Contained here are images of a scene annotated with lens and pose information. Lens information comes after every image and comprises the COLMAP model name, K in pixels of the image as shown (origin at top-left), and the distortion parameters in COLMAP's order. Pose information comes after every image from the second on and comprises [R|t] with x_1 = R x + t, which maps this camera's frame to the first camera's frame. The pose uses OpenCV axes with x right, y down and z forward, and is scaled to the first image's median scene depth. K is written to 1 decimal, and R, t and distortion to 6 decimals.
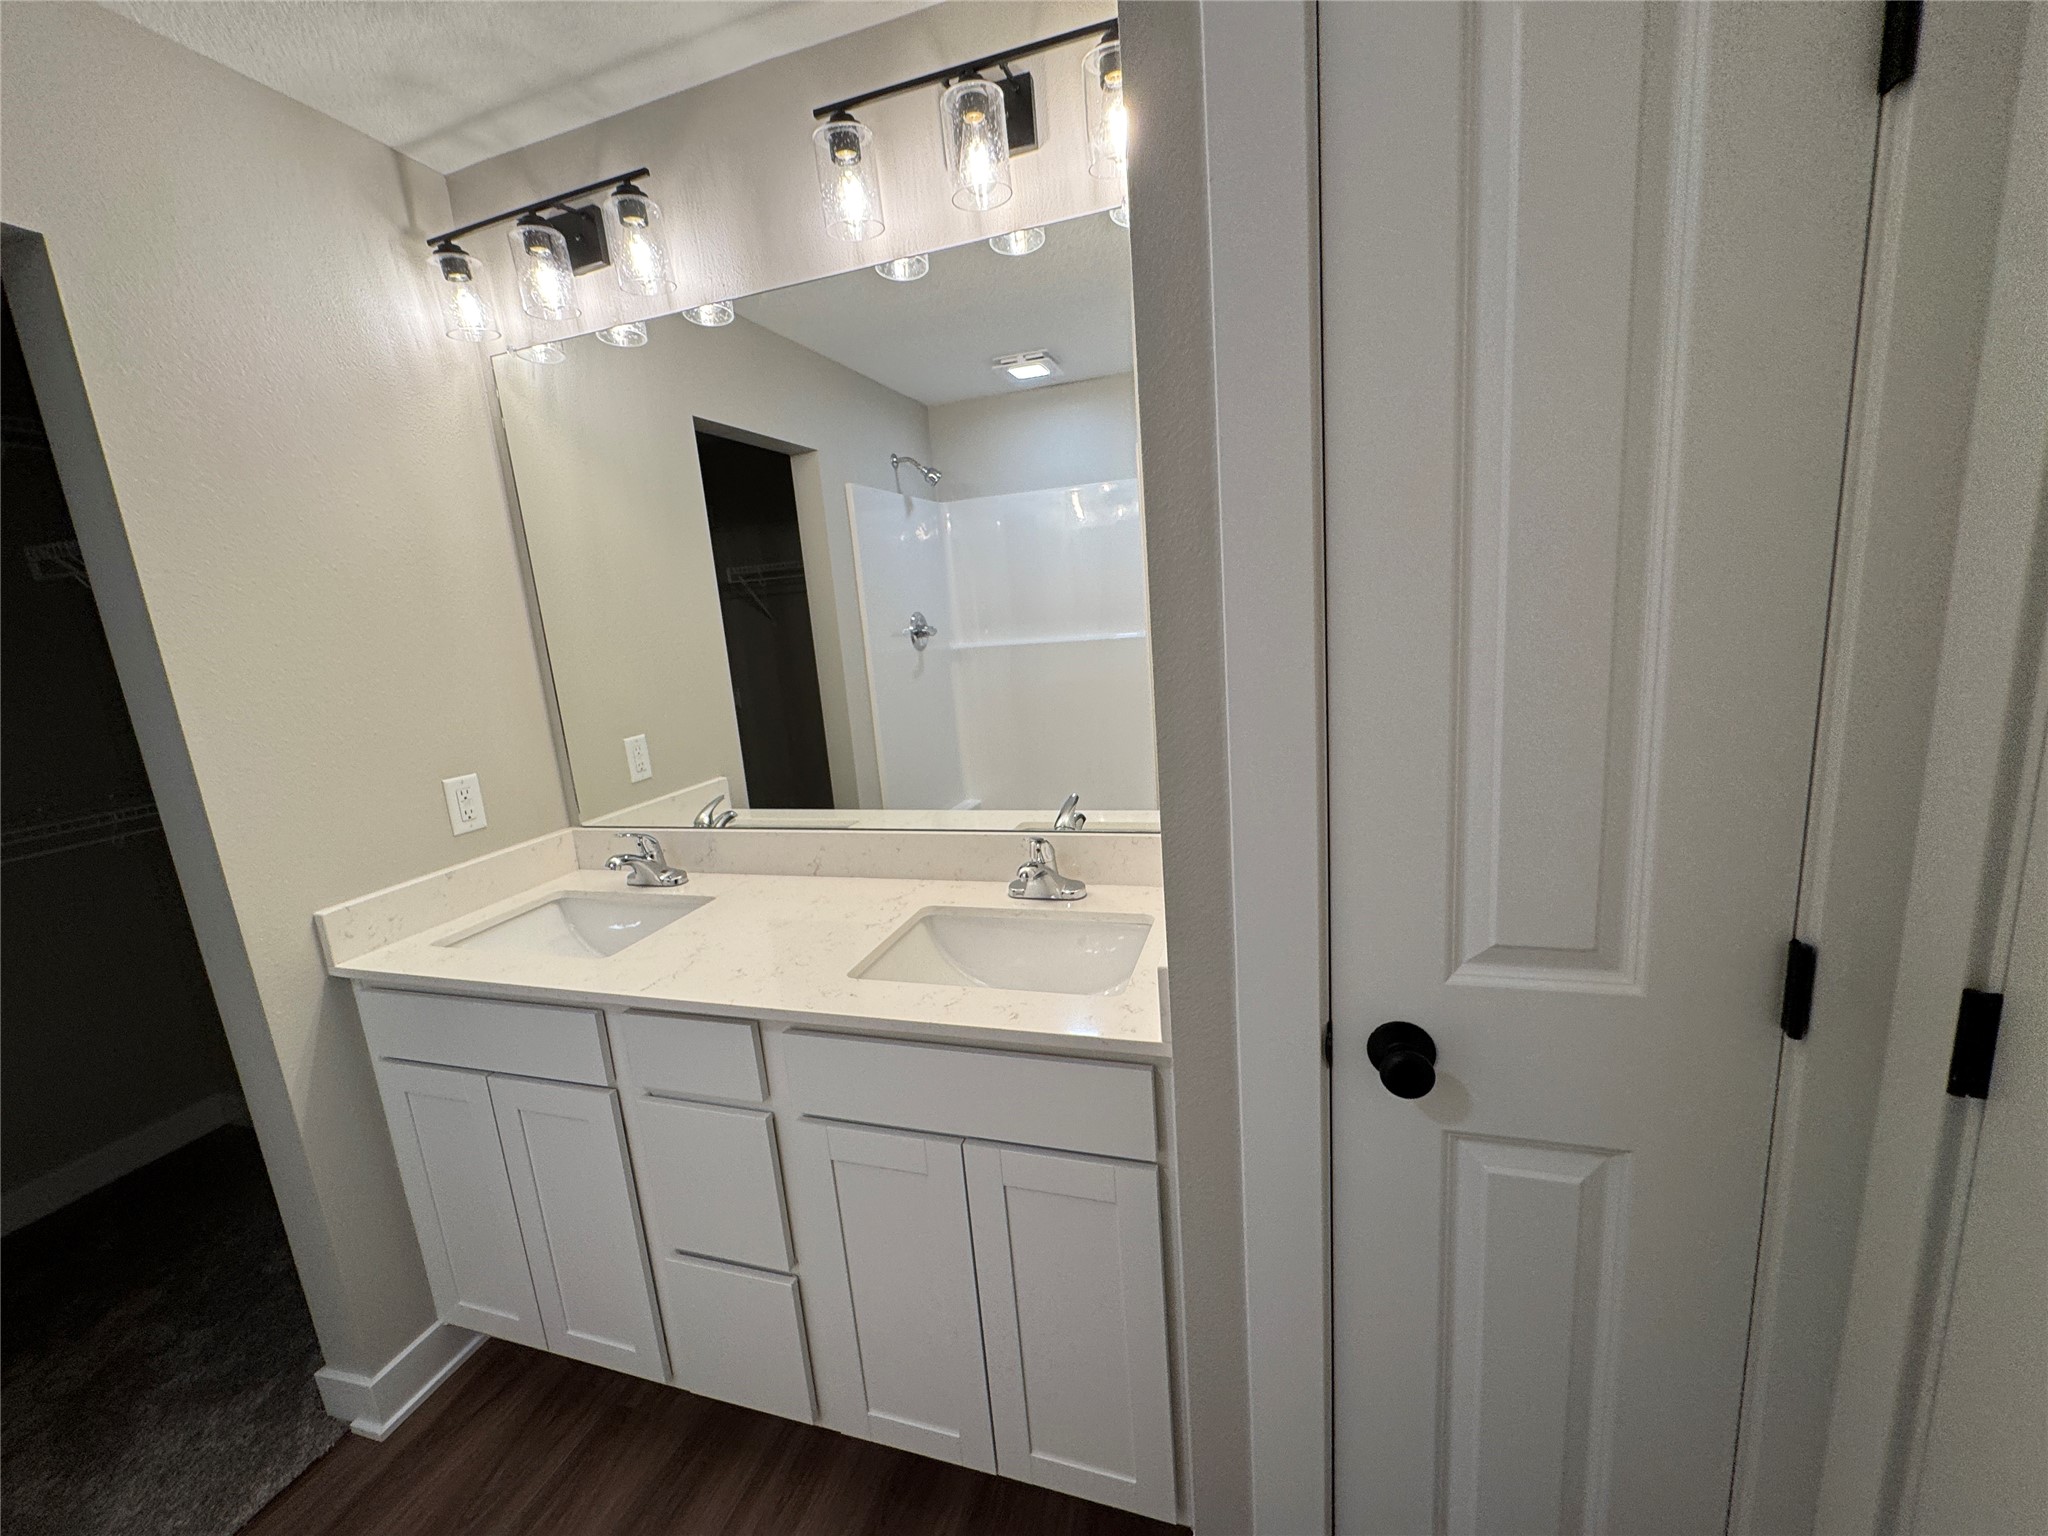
lens RADIAL K [[815.2, 0, 1023.3], [0, 815.2, 765.7], [0, 0, 1]] dist [0.001590, 0.000186]
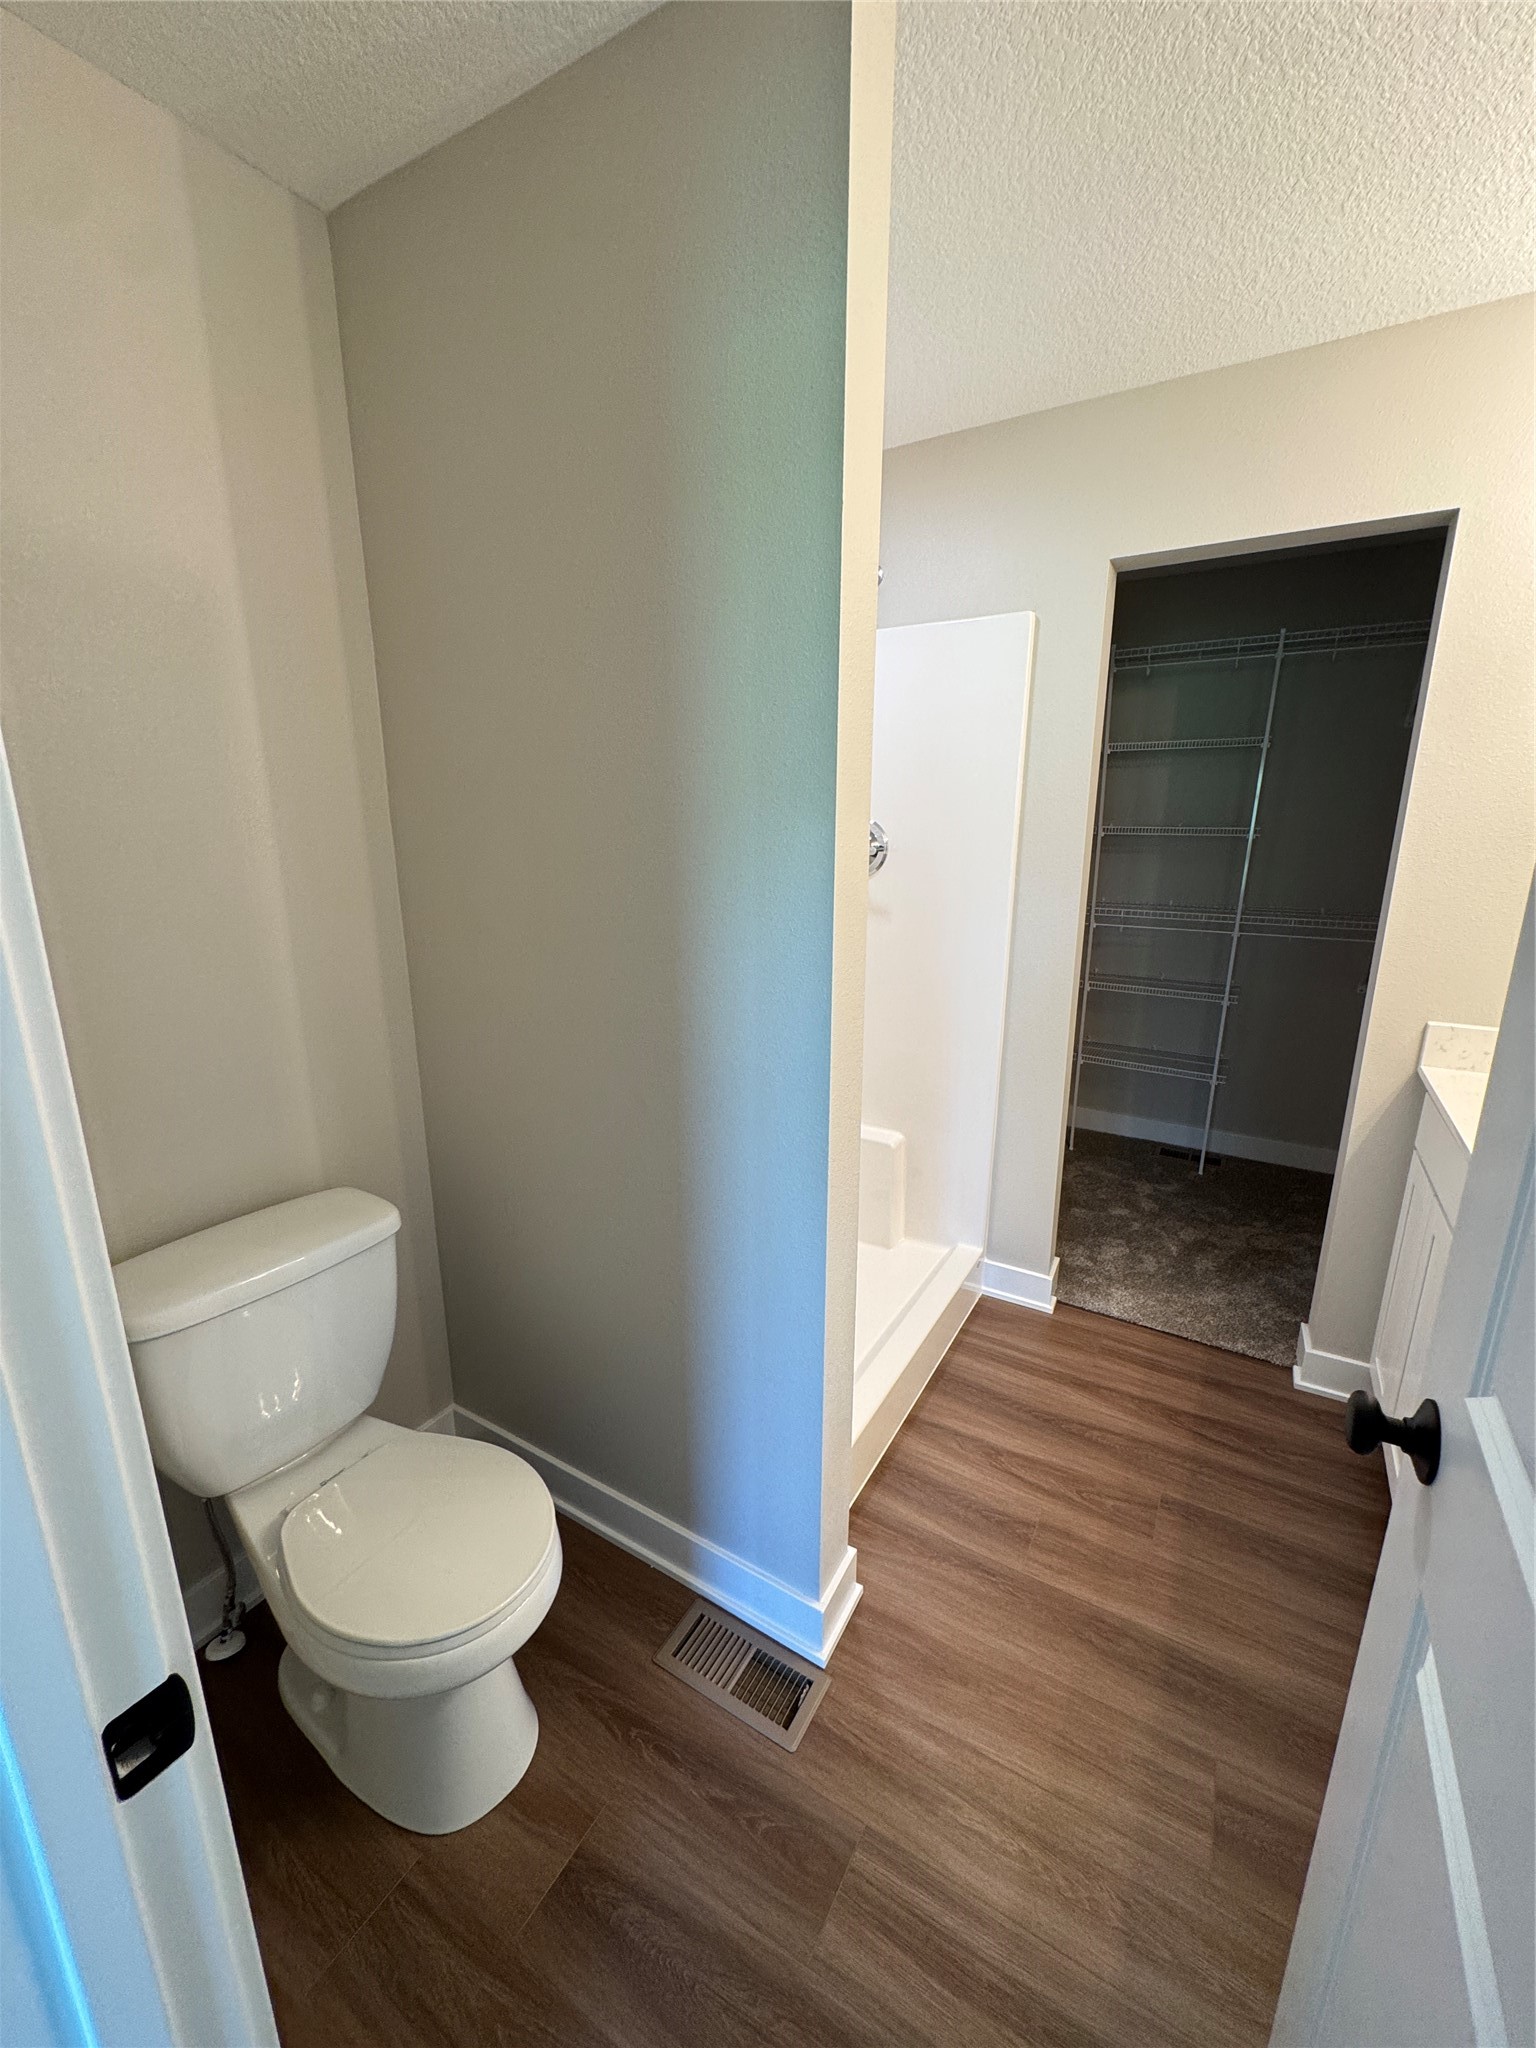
lens RADIAL K [[815.2, 0, 771.1], [0, 815.2, 1027.3], [0, 0, 1]] dist [0.001590, 0.000186]
pose [[-0.228520, 0.311223, -0.922452, 0.529331], [-0.173555, 0.919323, 0.353163, -0.081892], [0.957944, 0.240801, -0.156070, 0.212952]]
